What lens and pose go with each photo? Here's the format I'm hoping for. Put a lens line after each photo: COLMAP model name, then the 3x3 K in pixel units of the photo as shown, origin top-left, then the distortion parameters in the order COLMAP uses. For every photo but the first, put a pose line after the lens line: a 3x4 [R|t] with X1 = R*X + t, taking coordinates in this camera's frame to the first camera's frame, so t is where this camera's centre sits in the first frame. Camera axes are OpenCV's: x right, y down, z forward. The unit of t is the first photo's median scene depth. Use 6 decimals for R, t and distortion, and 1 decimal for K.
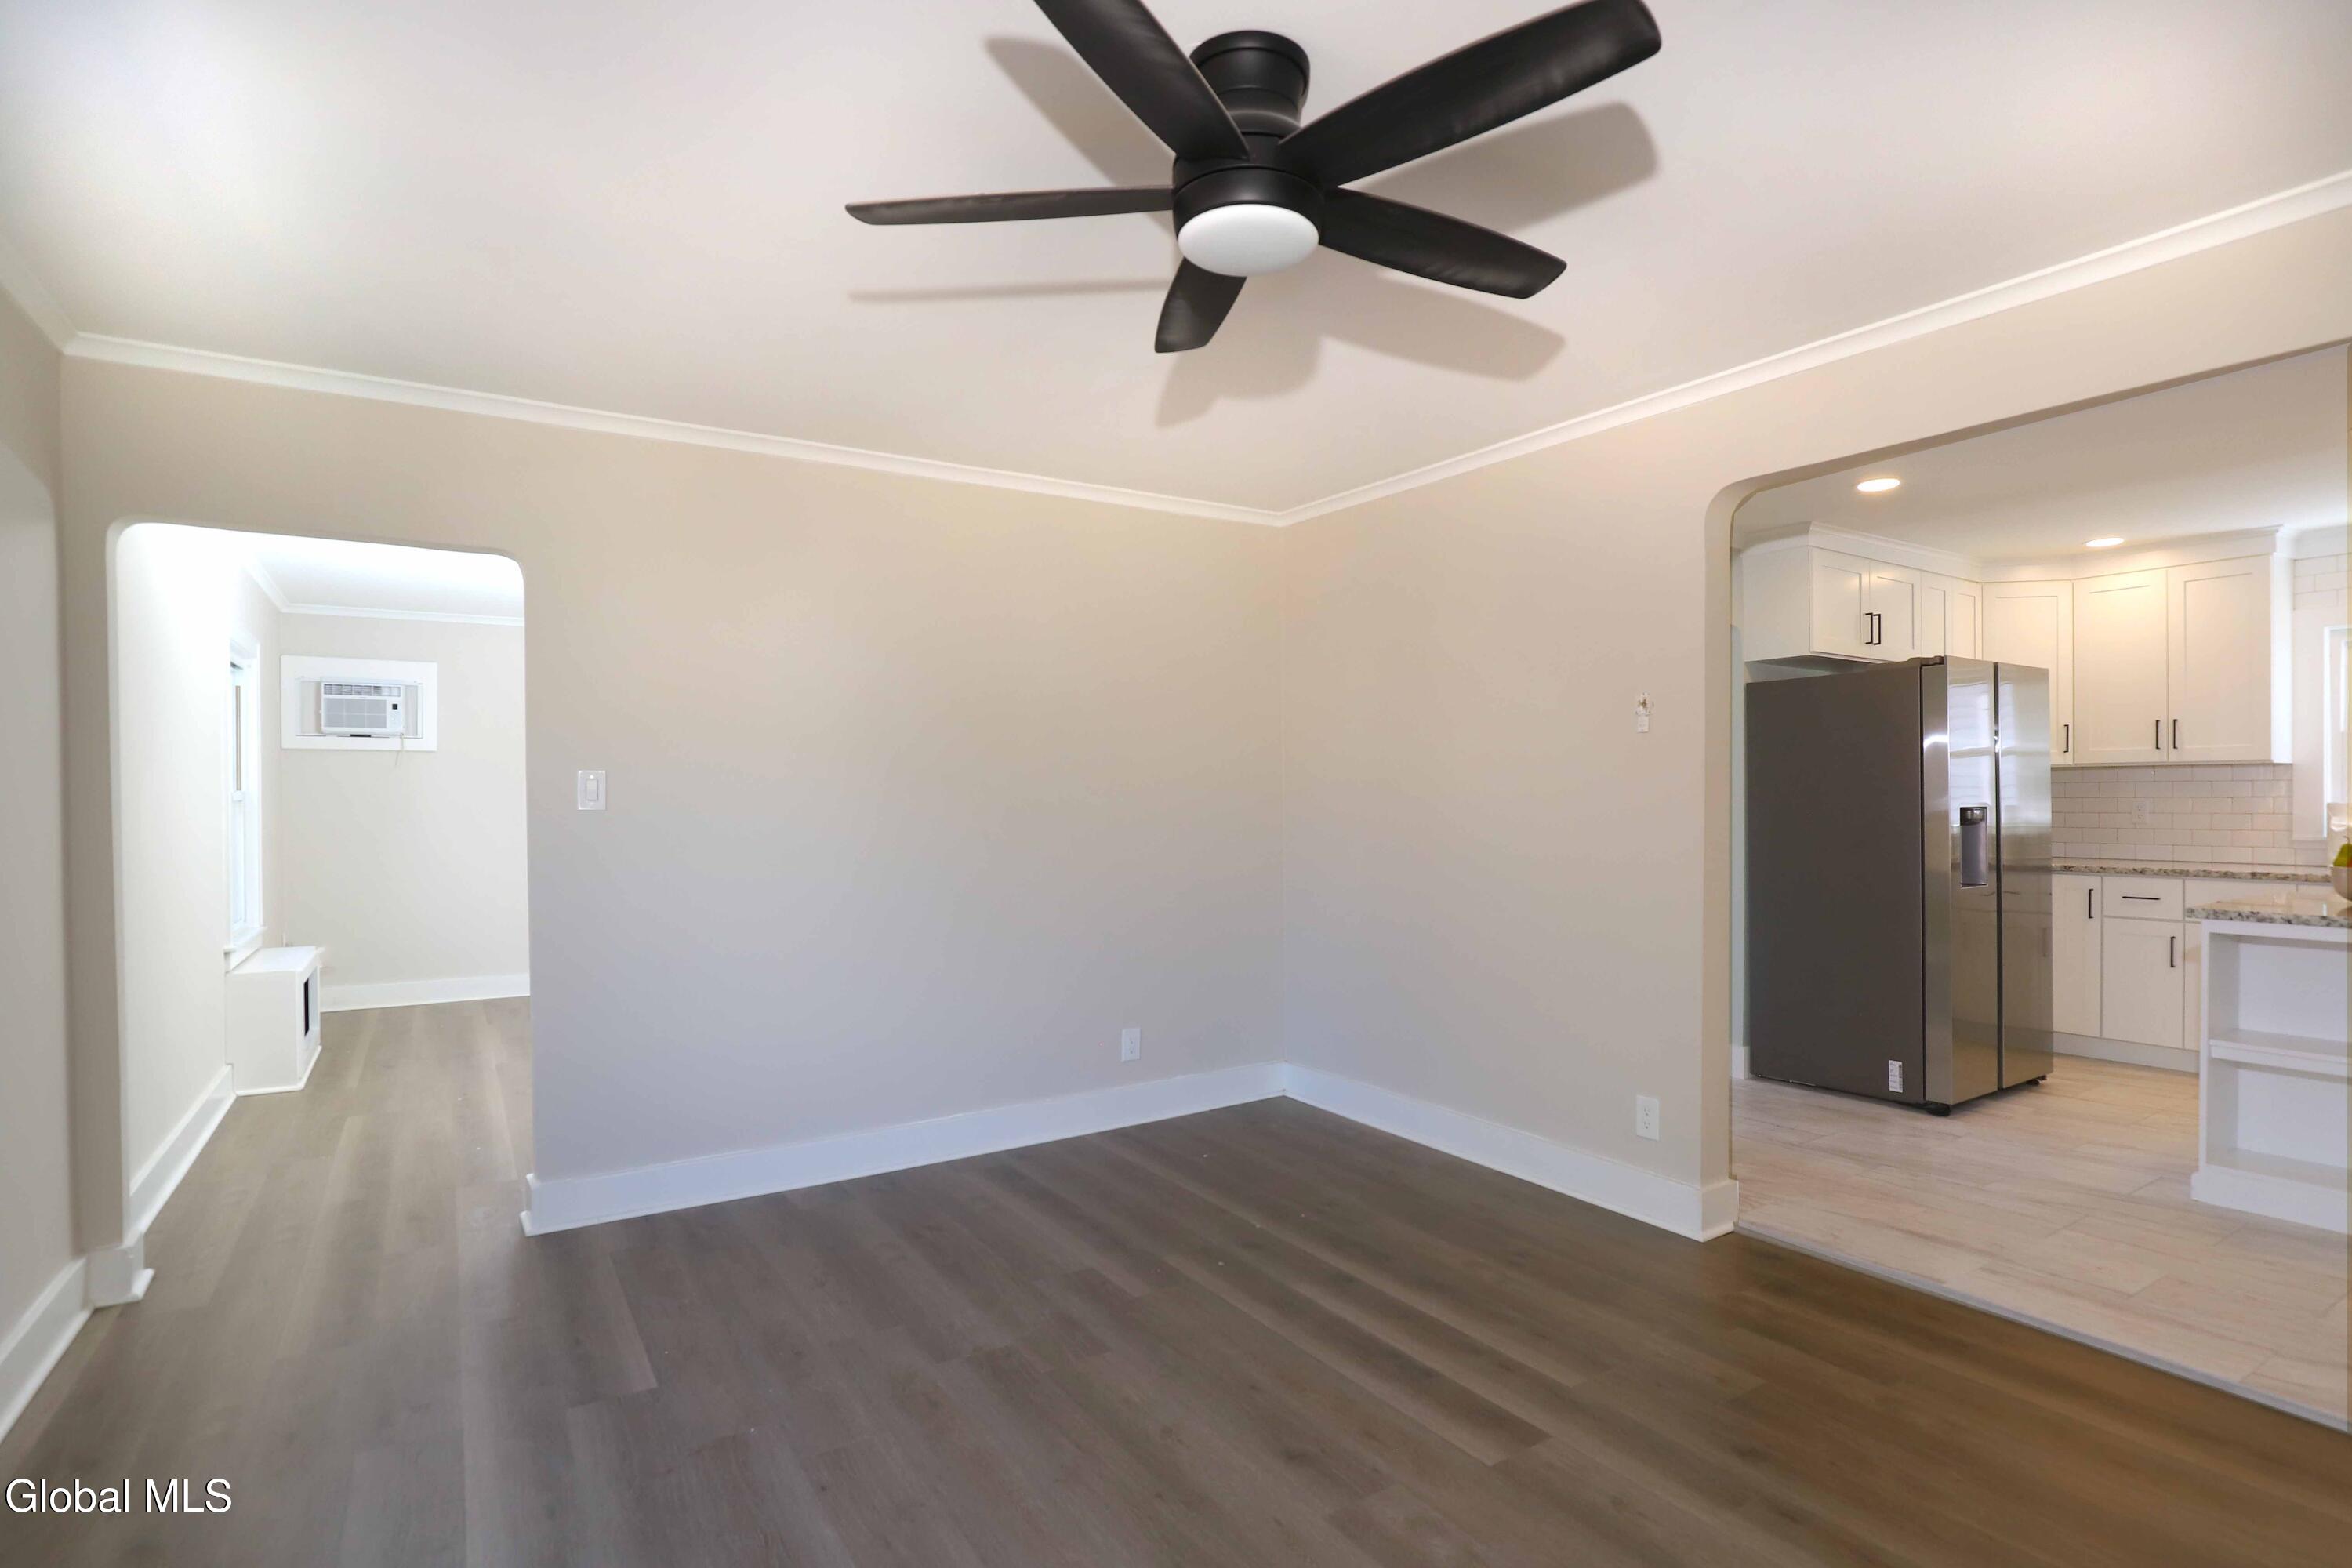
lens RADIAL K [[1181.5, 0, 1214.6], [0, 1181.5, 807.3], [0, 0, 1]] dist [-0.042104, 0.012810]
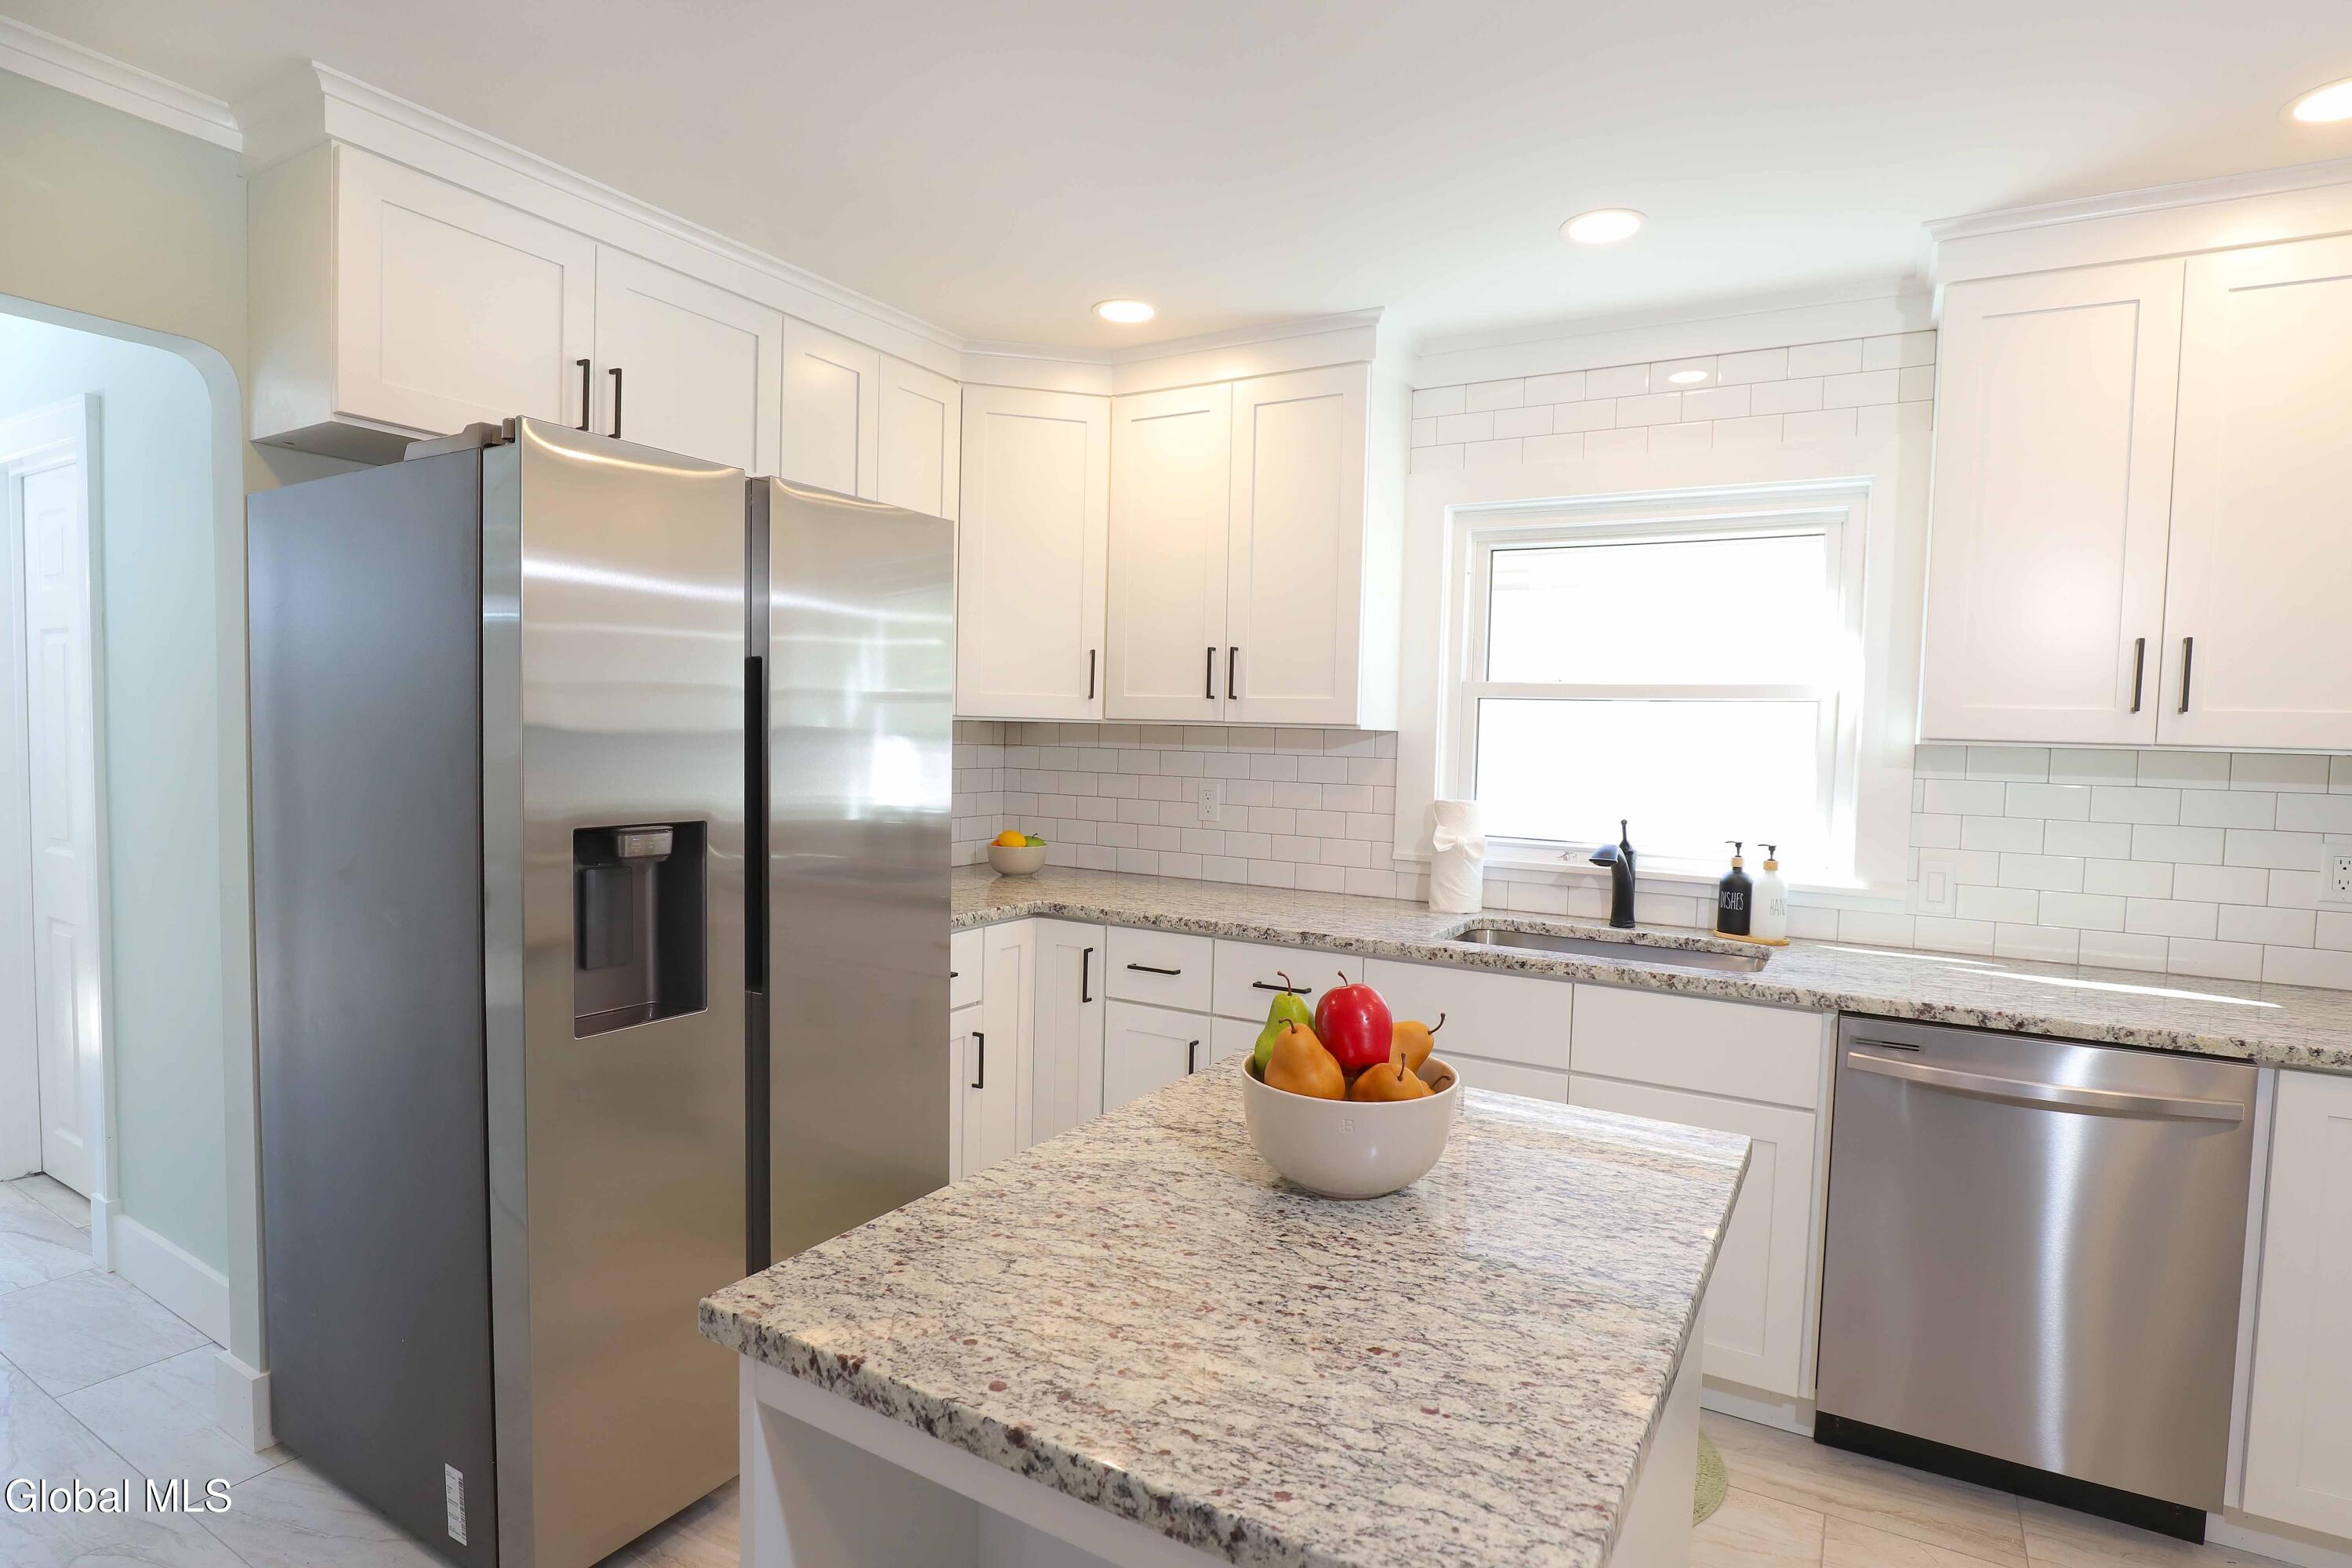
lens RADIAL K [[1198.1, 0, 1190.3], [0, 1198.1, 792.3], [0, 0, 1]] dist [-0.028117, 0.002575]
pose [[0.893514, 0.006018, 0.448995, 0.574042], [-0.027693, 0.998745, 0.041724, -0.030201], [-0.448180, -0.049715, 0.892560, 0.500214]]
